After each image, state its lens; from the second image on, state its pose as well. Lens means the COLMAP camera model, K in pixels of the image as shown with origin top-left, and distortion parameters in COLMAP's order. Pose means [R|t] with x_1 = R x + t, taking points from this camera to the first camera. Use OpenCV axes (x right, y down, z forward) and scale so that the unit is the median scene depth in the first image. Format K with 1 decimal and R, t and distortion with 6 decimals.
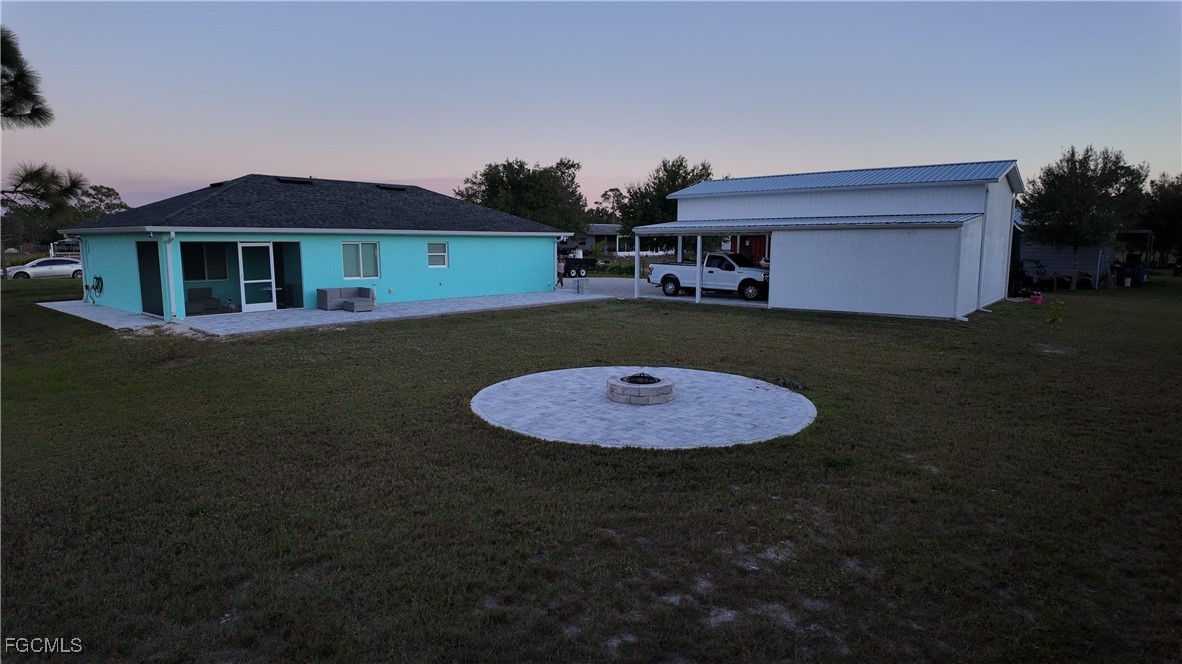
lens RADIAL K [[680.6, 0, 589.0], [0, 680.6, 332.3], [0, 0, 1]] dist [0.073698, -0.074358]
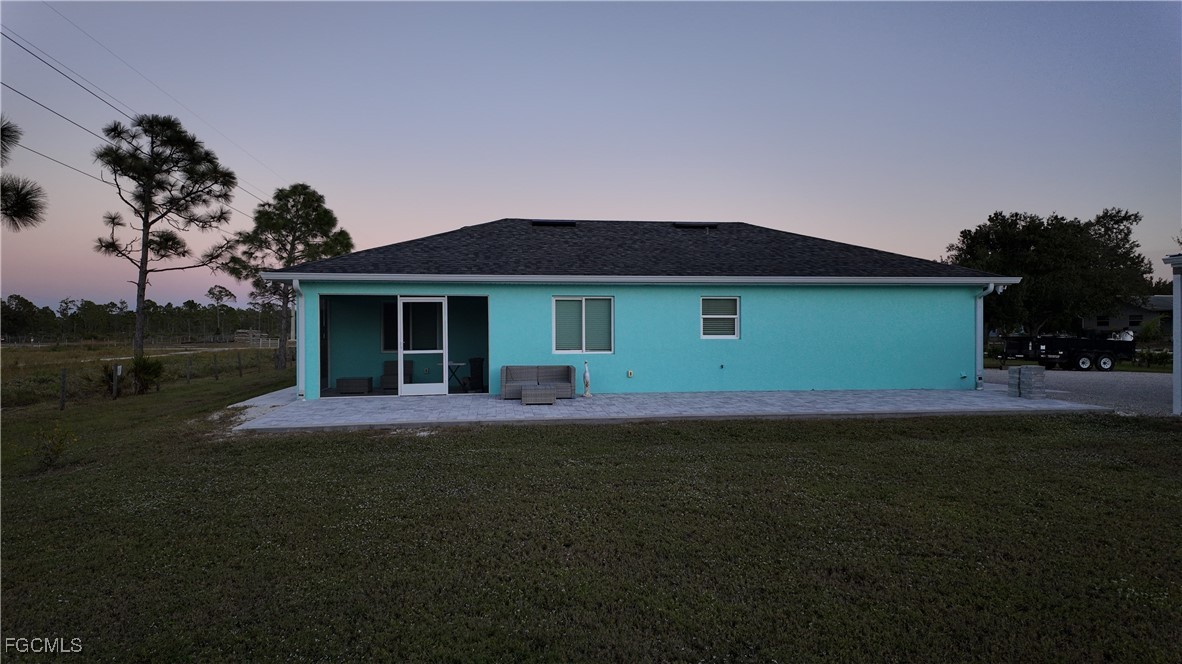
lens RADIAL K [[680.6, 0, 589.0], [0, 680.6, 332.3], [0, 0, 1]] dist [0.073698, -0.074358]
pose [[0.760053, -0.002735, -0.649856, 0.082610], [-0.082622, 0.991470, -0.100804, -0.032055], [0.644588, 0.130309, 0.753343, 0.495269]]
